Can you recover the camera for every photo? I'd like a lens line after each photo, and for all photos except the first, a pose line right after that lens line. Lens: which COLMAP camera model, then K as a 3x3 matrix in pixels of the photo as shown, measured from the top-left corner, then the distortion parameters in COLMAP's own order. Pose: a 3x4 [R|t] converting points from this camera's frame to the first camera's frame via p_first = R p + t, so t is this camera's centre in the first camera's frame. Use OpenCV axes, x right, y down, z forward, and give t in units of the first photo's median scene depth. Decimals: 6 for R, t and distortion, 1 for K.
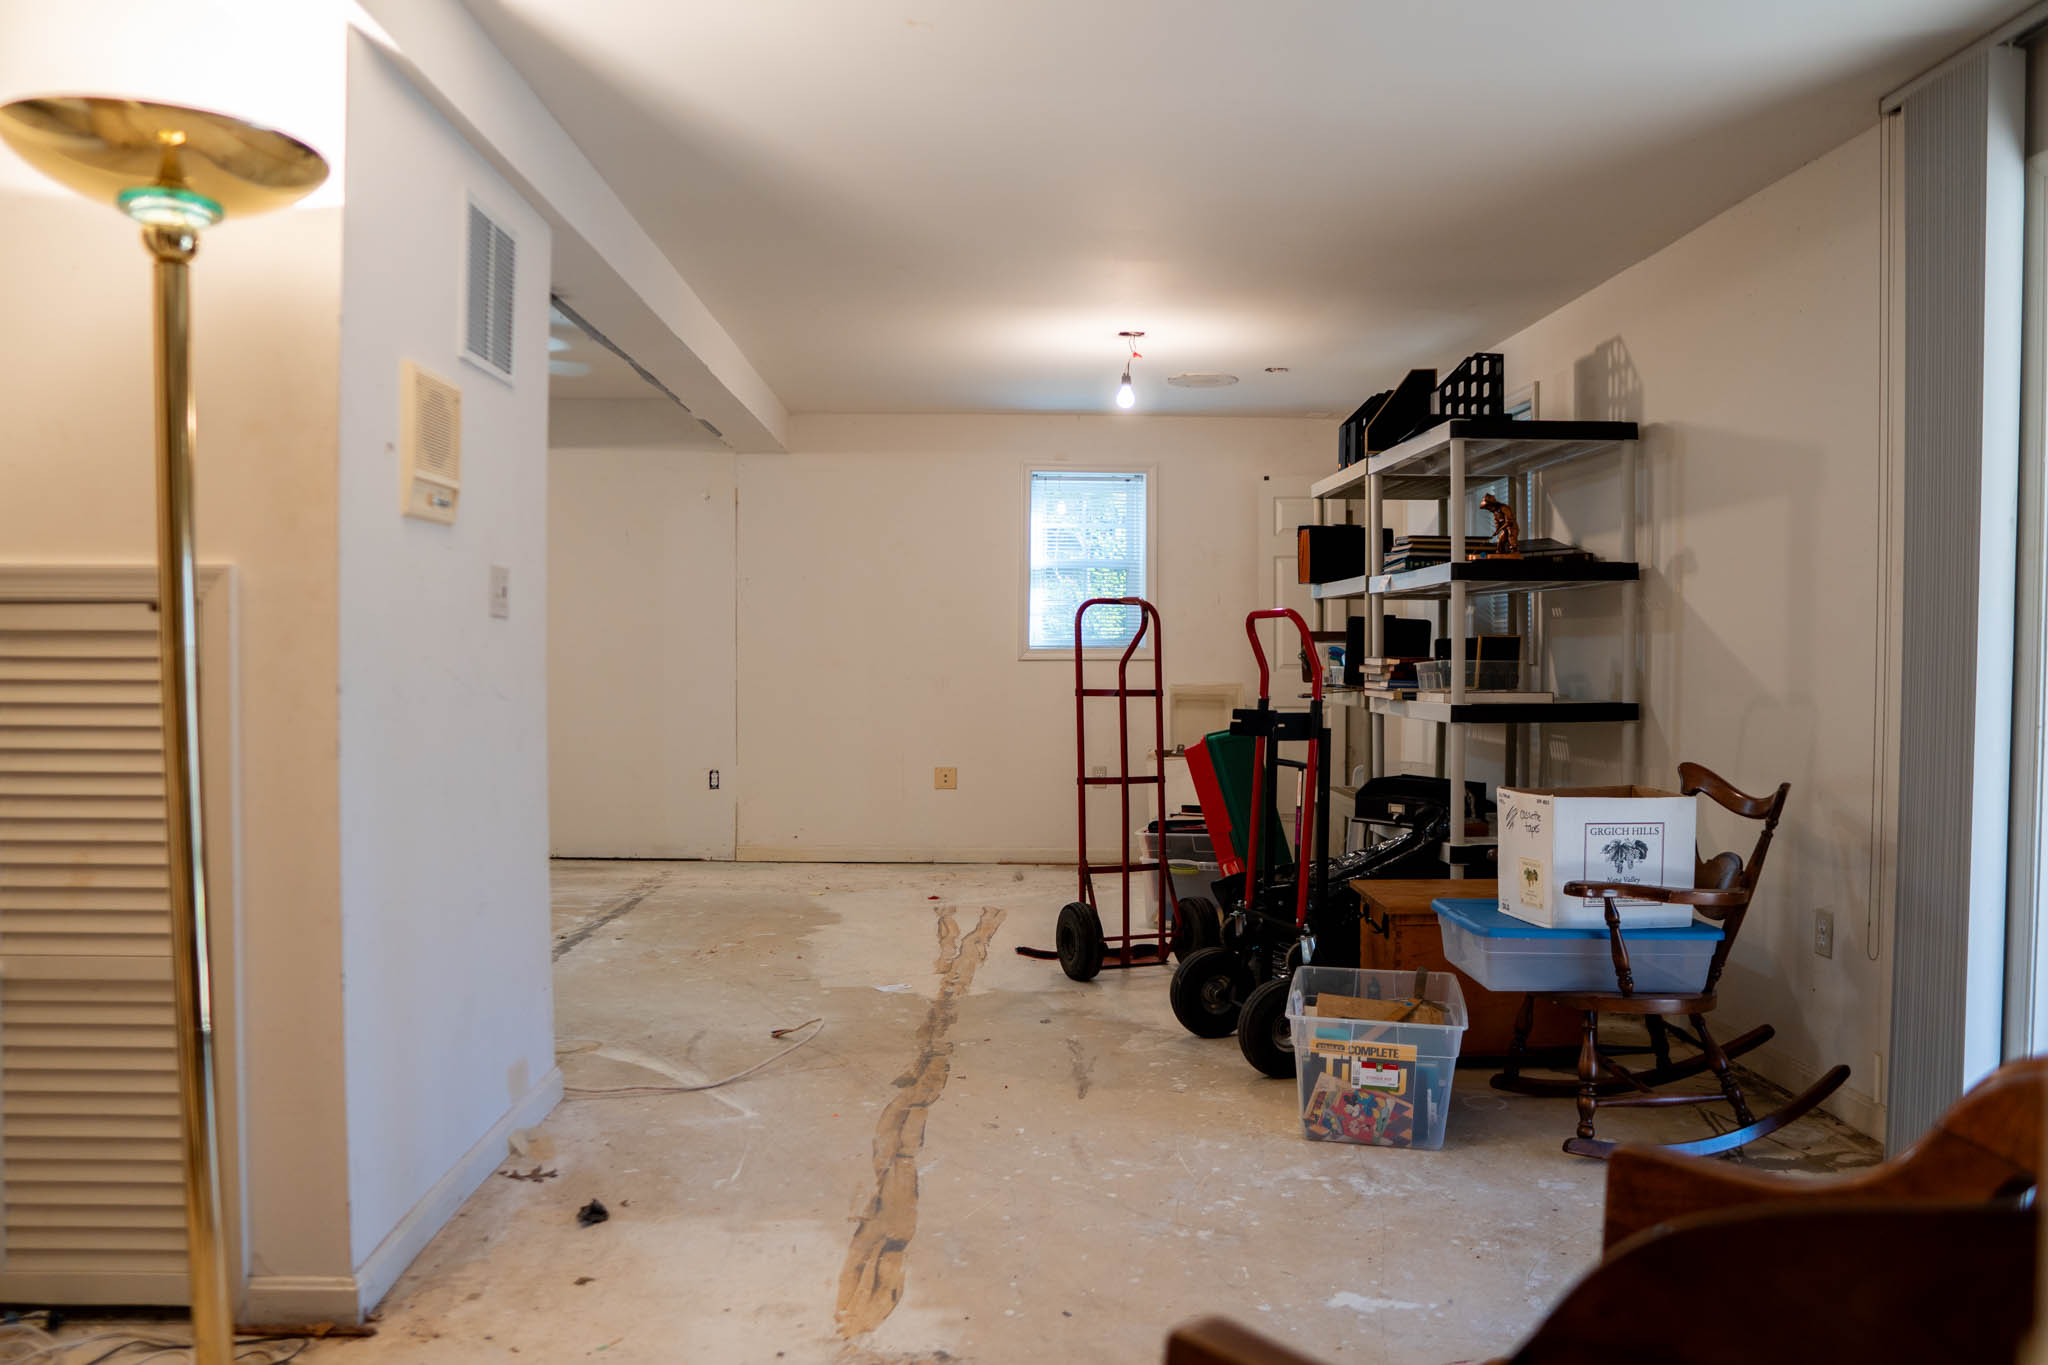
lens RADIAL K [[1408.5, 0, 1019.8], [0, 1408.5, 684.2], [0, 0, 1]] dist [-0.032493, 0.007968]
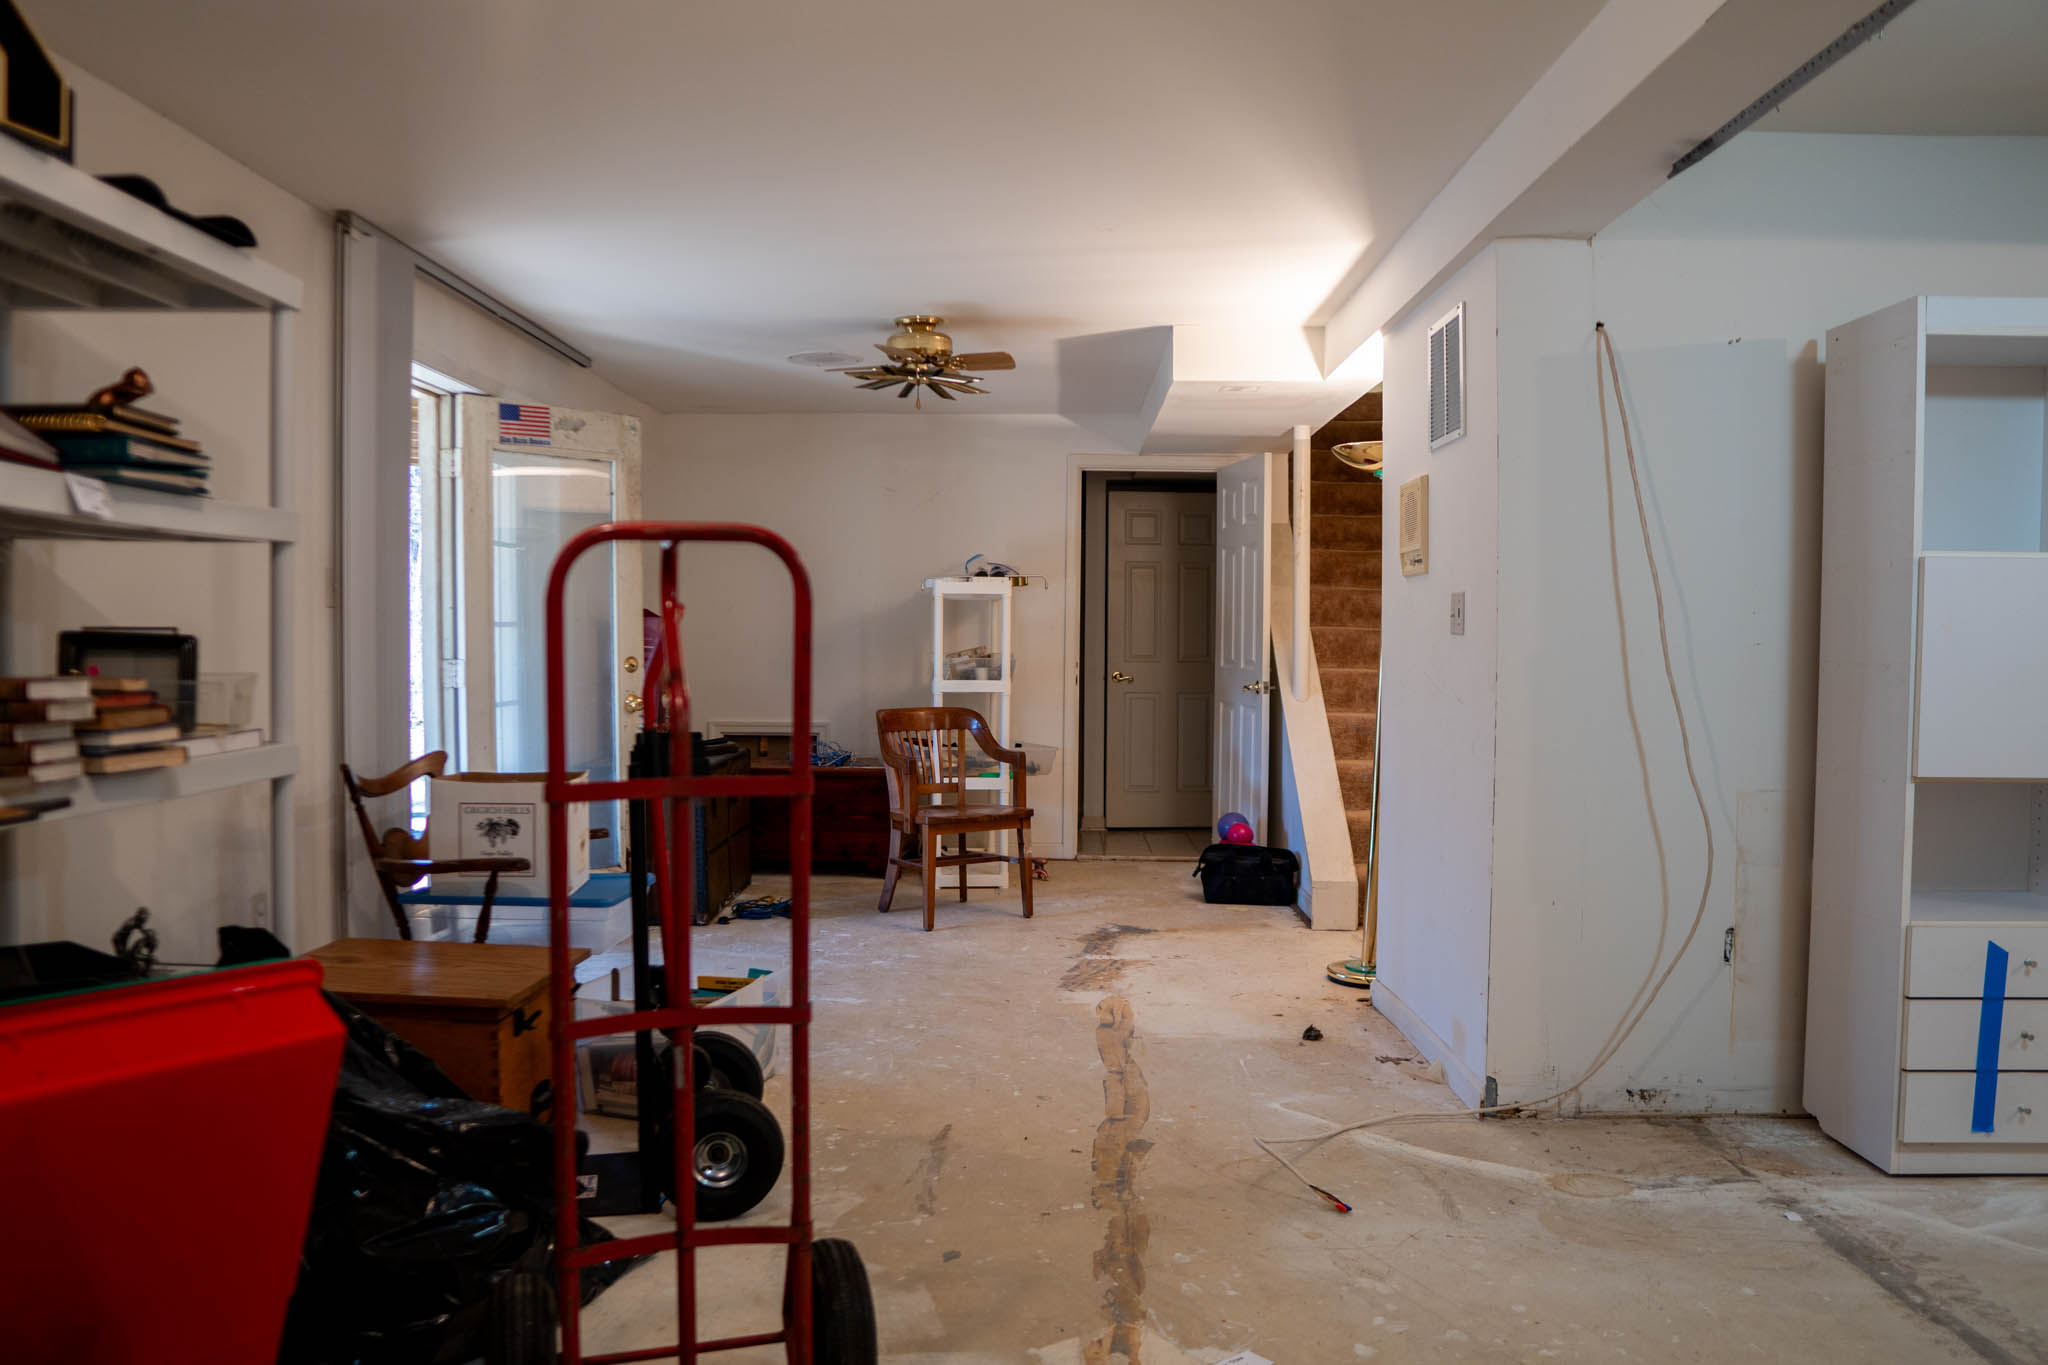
lens RADIAL K [[1408.5, 0, 1026.4], [0, 1408.5, 685.2], [0, 0, 1]] dist [-0.032493, 0.007968]
pose [[-0.998970, -0.012881, 0.043502, -0.050008], [-0.010407, 0.998342, 0.056606, -0.063491], [-0.044159, 0.056095, -0.997448, 2.063530]]
